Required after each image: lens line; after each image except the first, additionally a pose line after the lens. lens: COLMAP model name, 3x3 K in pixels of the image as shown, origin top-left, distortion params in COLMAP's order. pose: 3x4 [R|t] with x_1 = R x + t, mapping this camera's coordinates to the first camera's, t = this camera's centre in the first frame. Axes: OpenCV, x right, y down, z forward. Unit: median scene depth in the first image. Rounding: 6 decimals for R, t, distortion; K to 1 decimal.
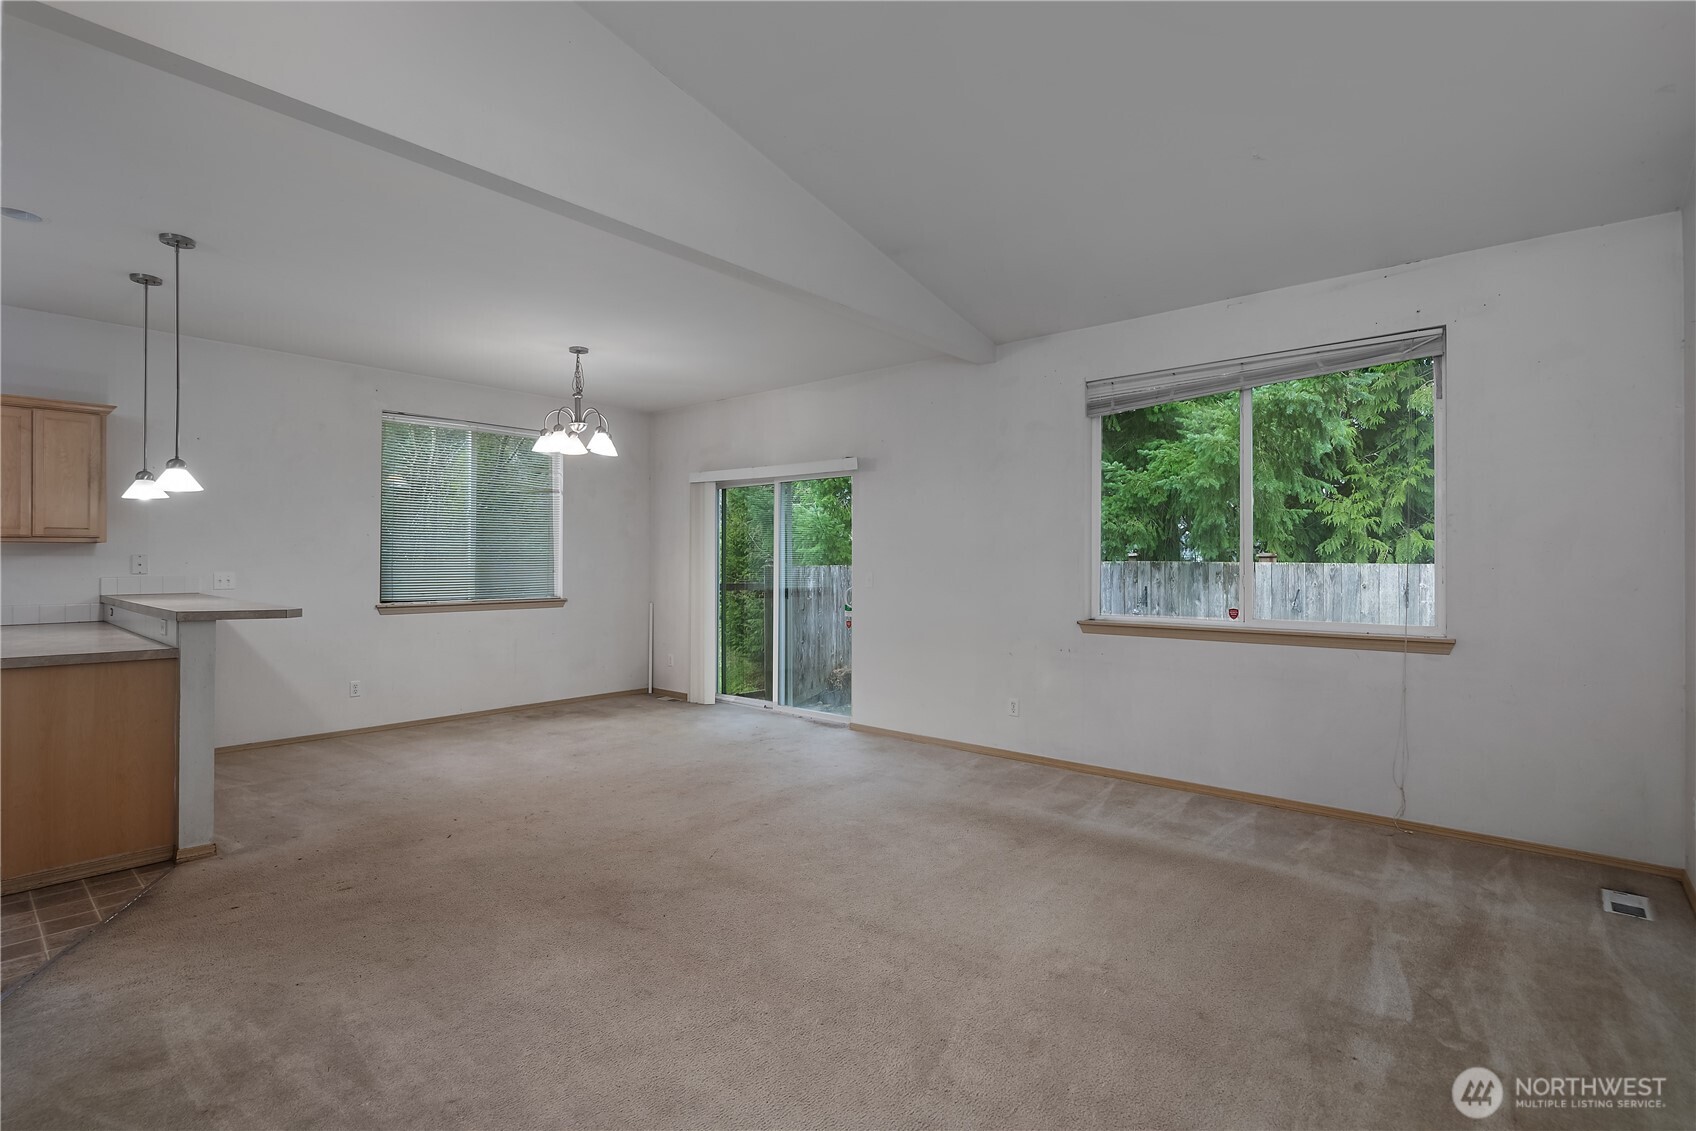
lens RADIAL K [[792.6, 0, 848.0], [0, 792.6, 565.5], [0, 0, 1]] dist [-0.001456, -0.000508]
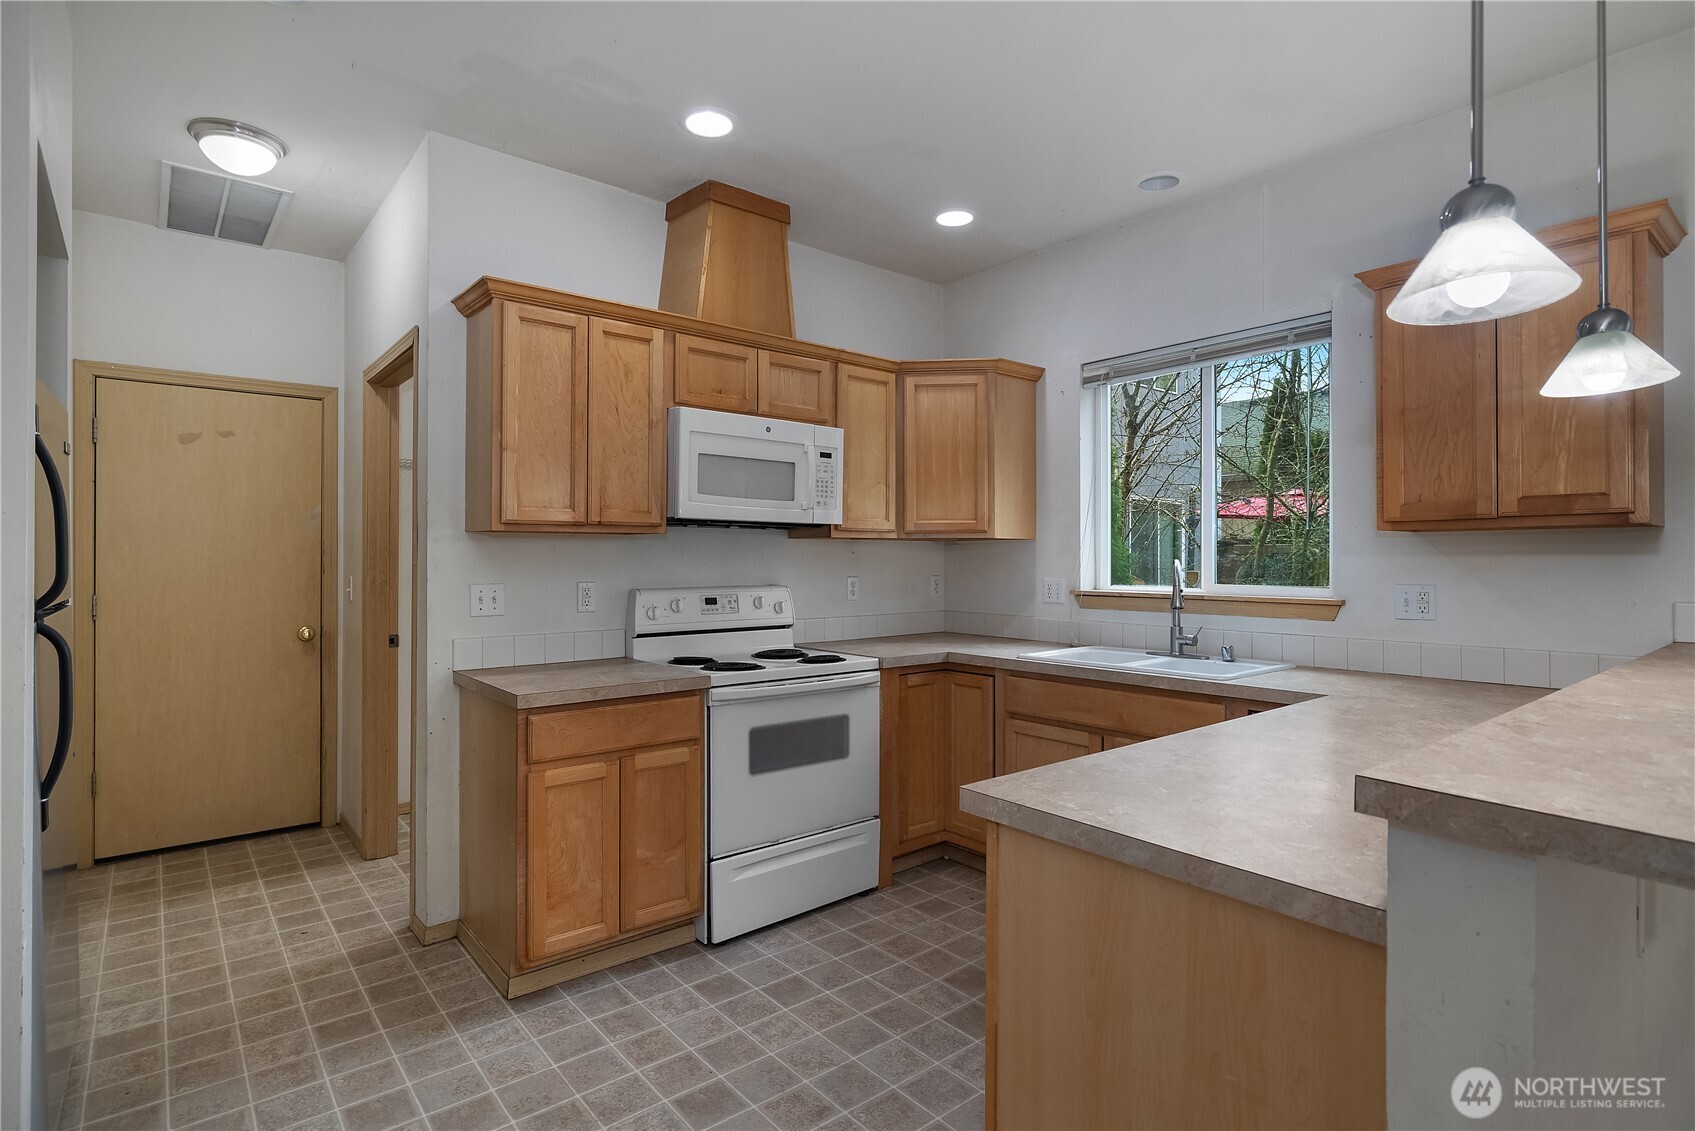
lens RADIAL K [[845.7, 0, 840.7], [0, 845.7, 558.7], [0, 0, 1]] dist [-0.001318, -0.000109]
pose [[-0.171515, -0.004266, -0.985172, -0.389370], [-0.006719, 0.999972, -0.003160, -0.005157], [0.985159, 0.006078, -0.171539, 0.617121]]
